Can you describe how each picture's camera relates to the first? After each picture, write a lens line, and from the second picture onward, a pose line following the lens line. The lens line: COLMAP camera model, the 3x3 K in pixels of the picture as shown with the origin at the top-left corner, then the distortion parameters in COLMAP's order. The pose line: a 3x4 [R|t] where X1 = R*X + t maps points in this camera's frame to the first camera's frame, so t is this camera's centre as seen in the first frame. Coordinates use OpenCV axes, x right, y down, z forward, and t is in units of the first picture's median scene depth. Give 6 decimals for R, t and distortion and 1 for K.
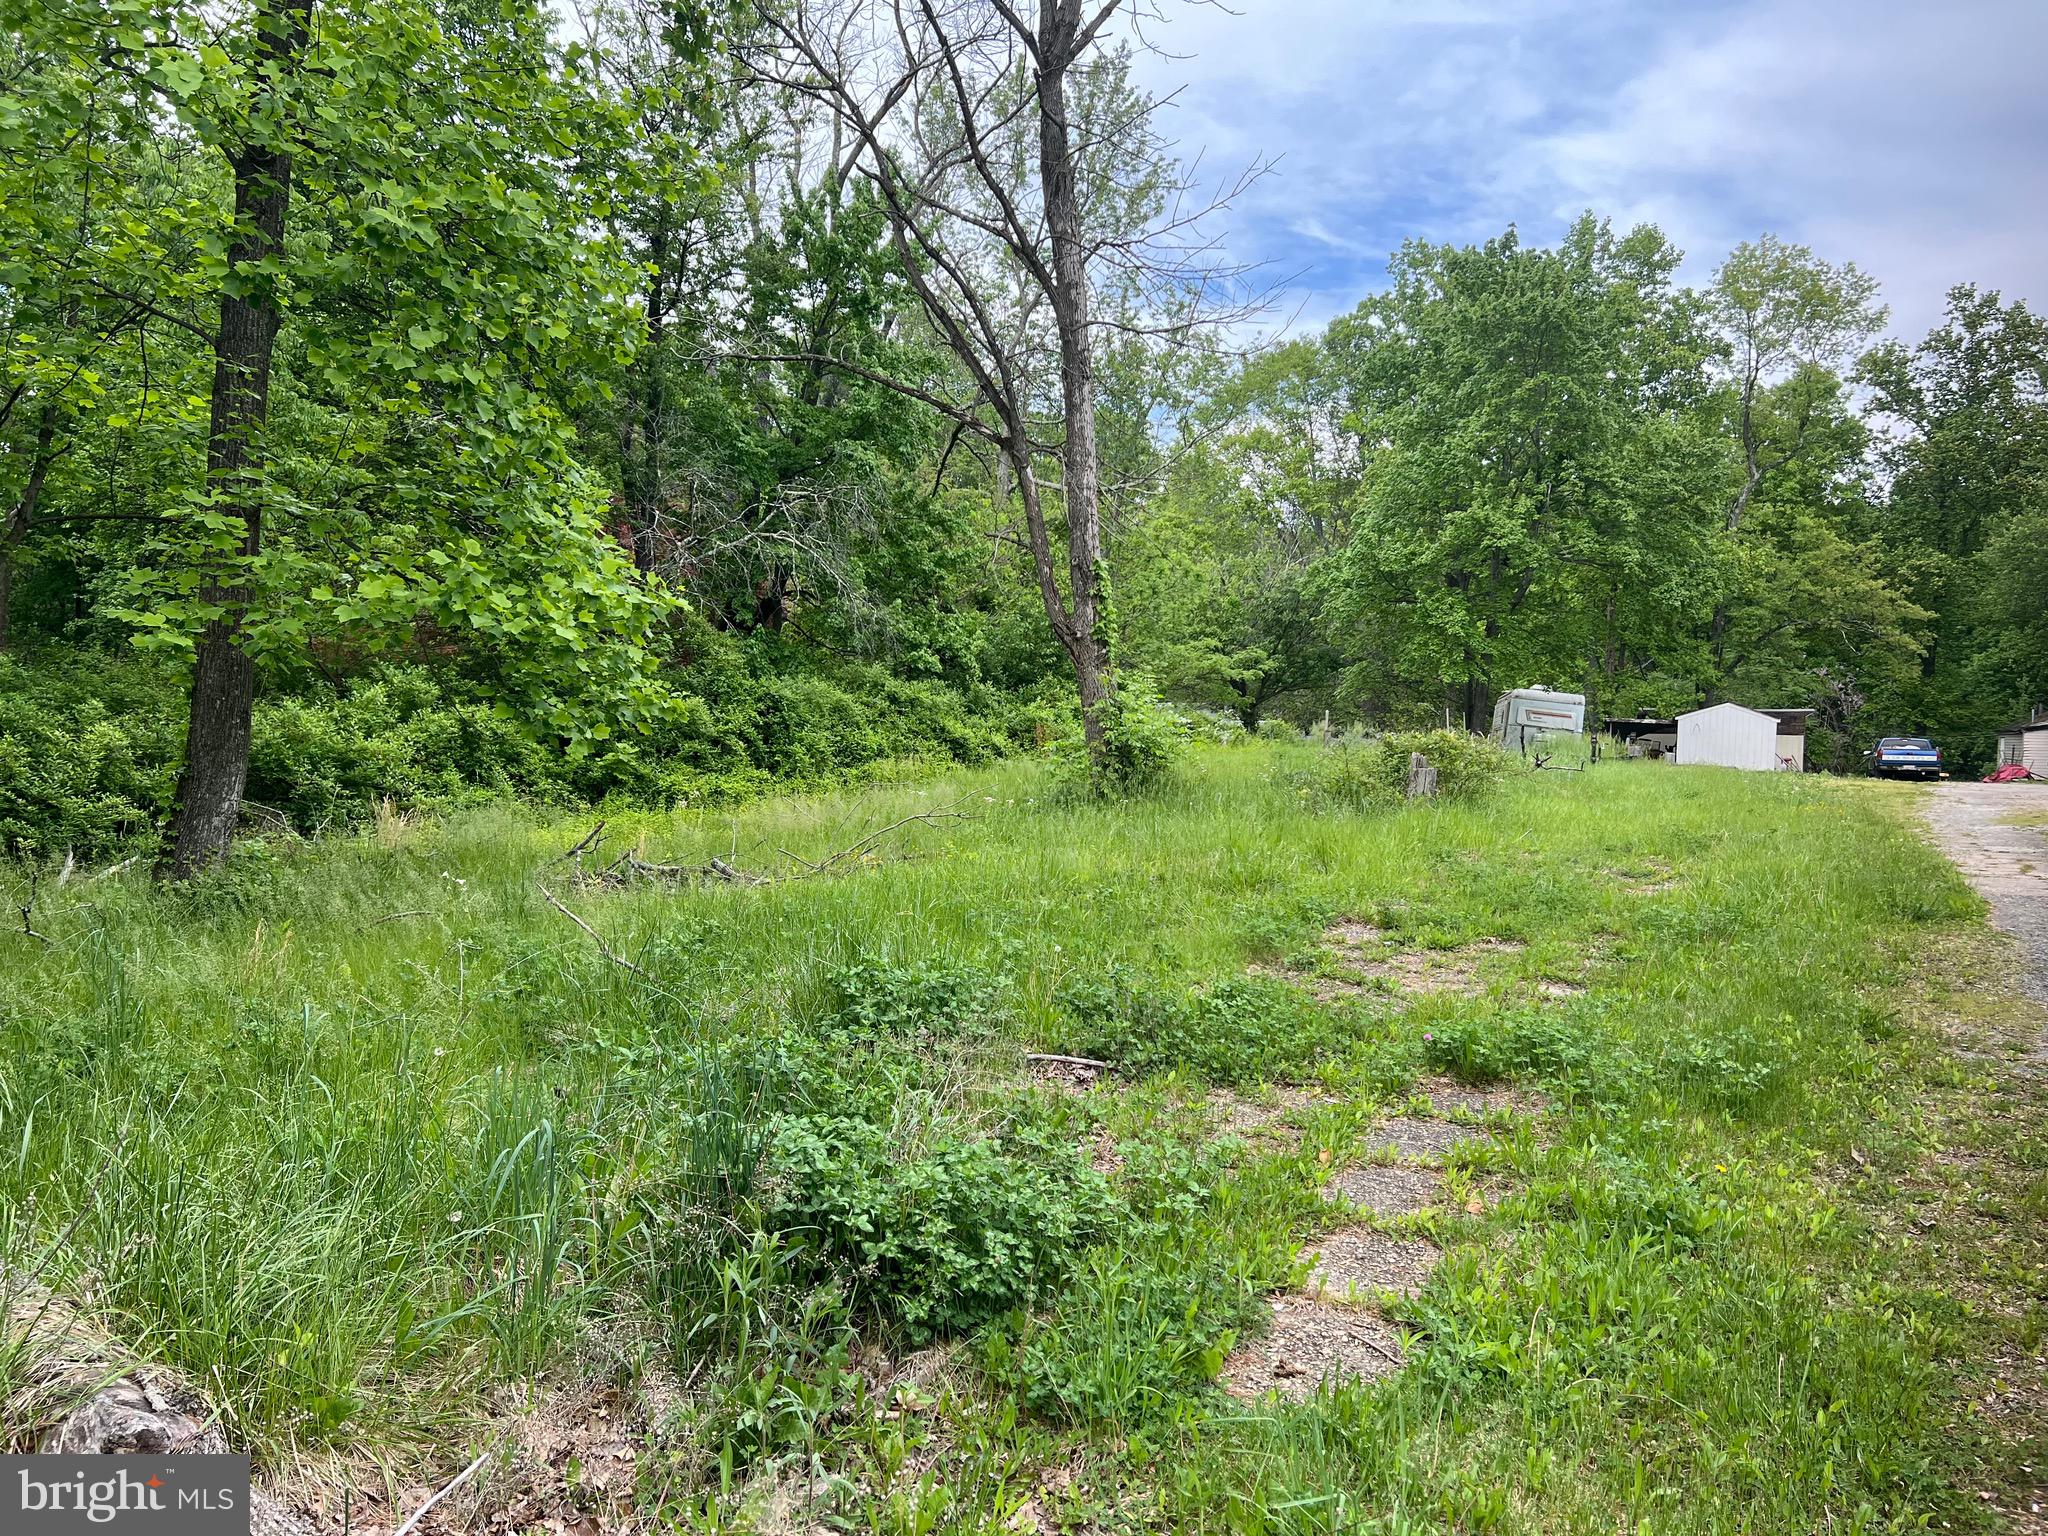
lens RADIAL K [[1531.5, 0, 1025.6], [0, 1531.5, 776.5], [0, 0, 1]] dist [0.057452, -0.057509]
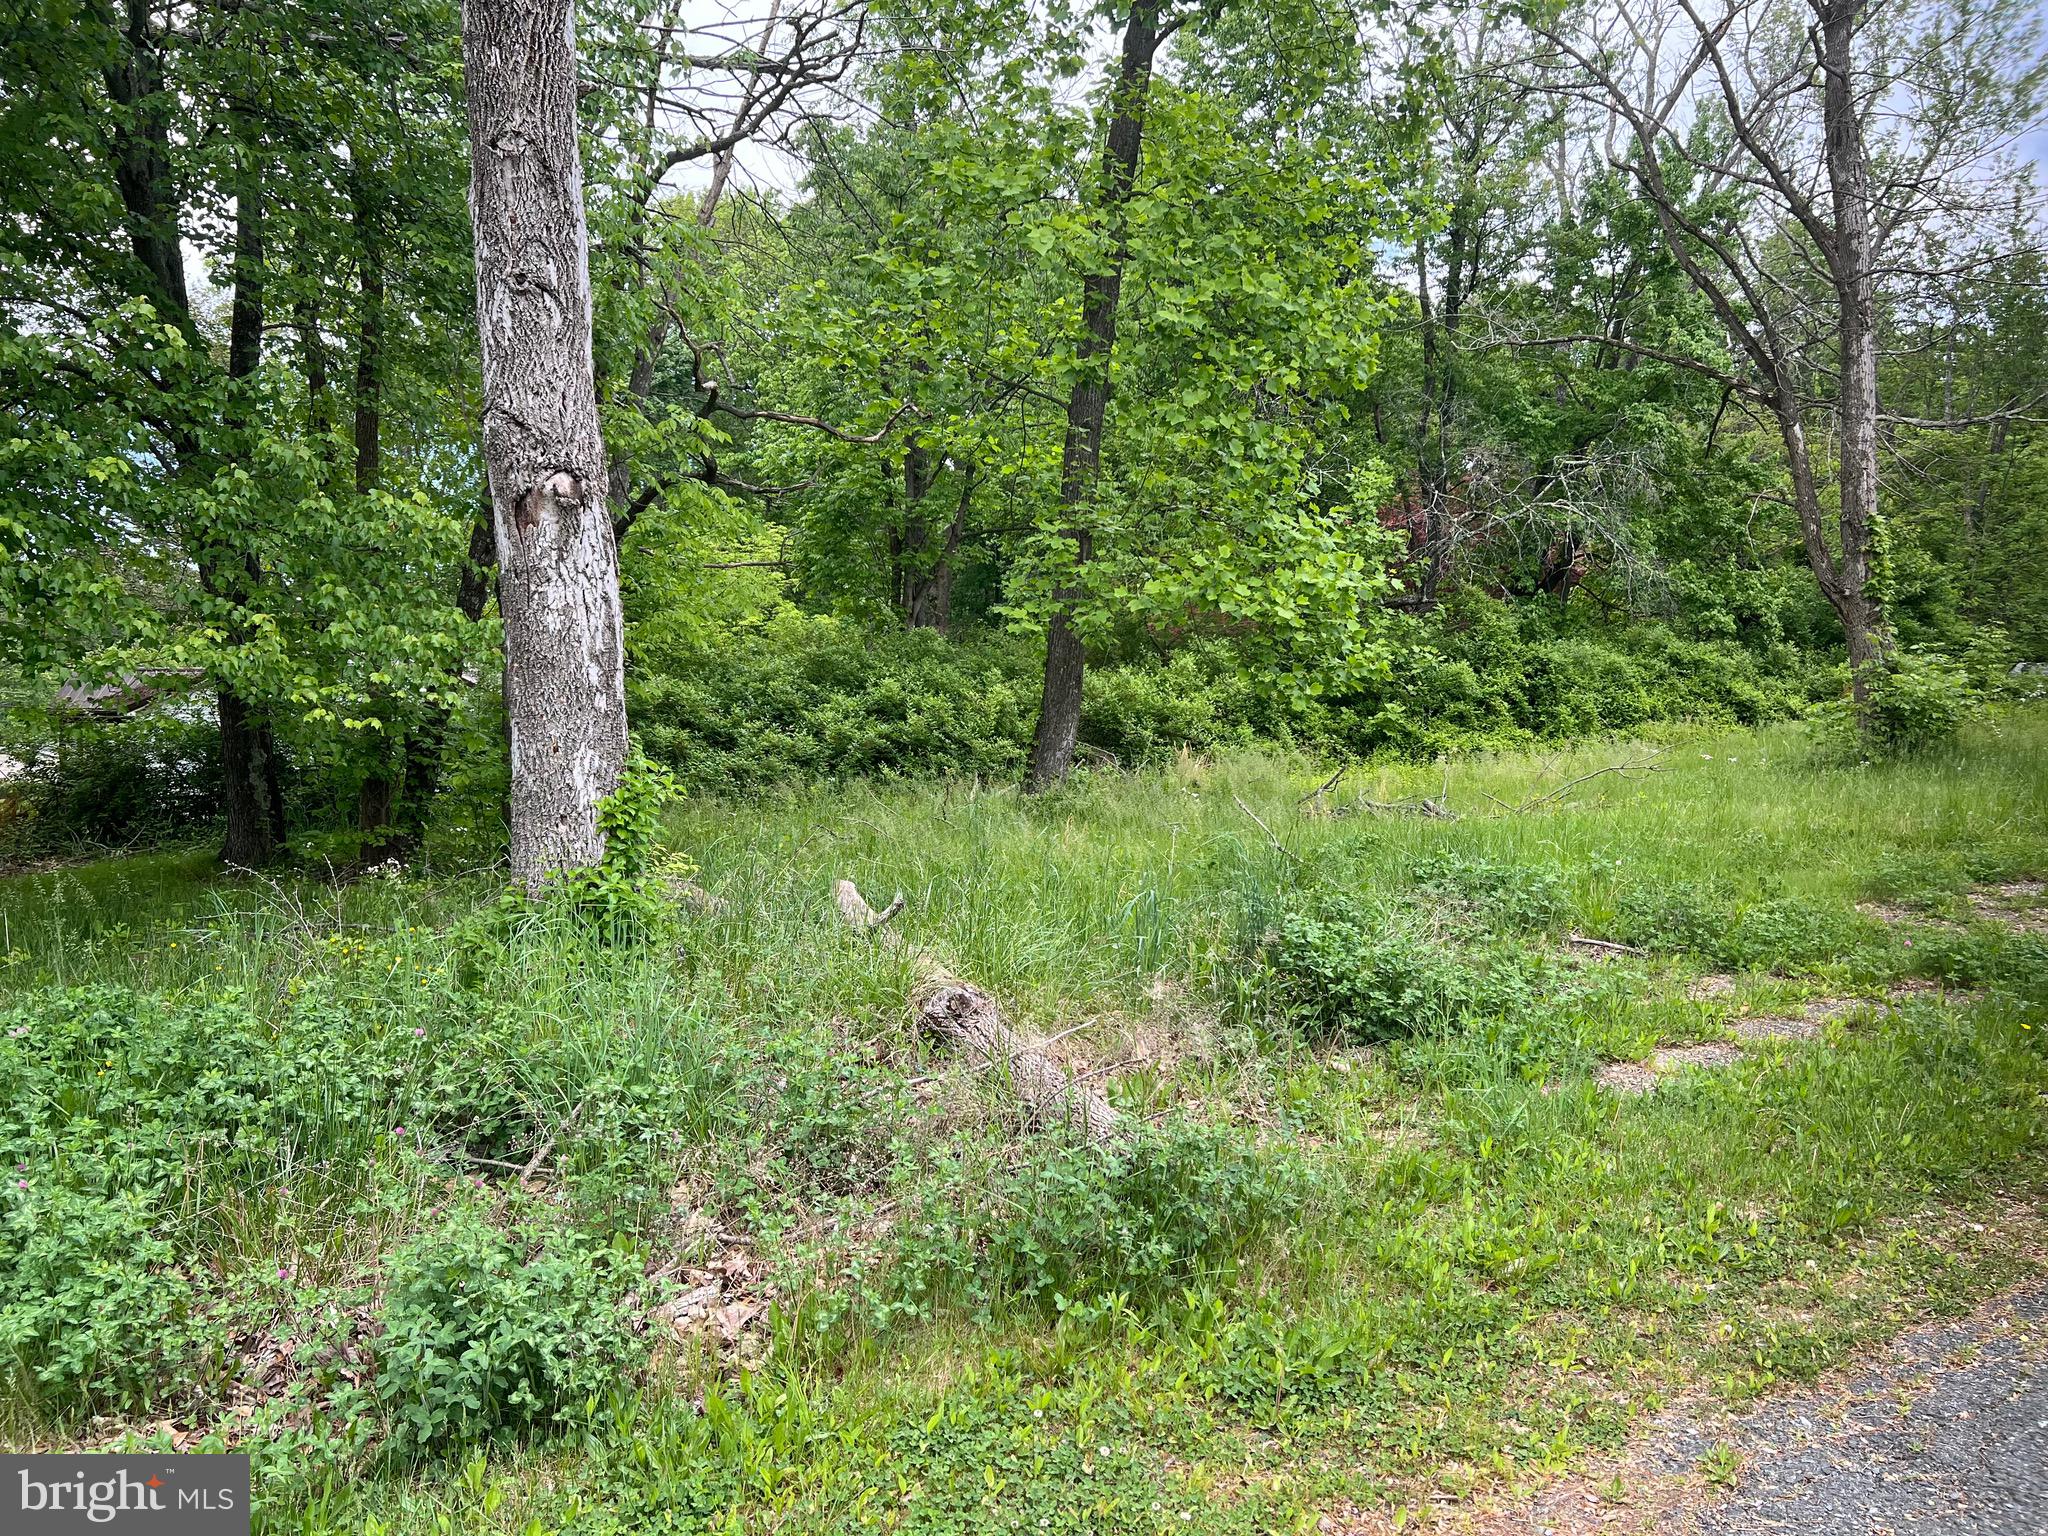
lens RADIAL K [[1531.5, 0, 1013.3], [0, 1531.5, 778.1], [0, 0, 1]] dist [0.057452, -0.057509]
pose [[0.857741, 0.030648, -0.513168, 0.081736], [-0.018589, 0.999418, 0.028618, 0.006087], [0.513746, -0.015007, 0.857811, -0.111580]]
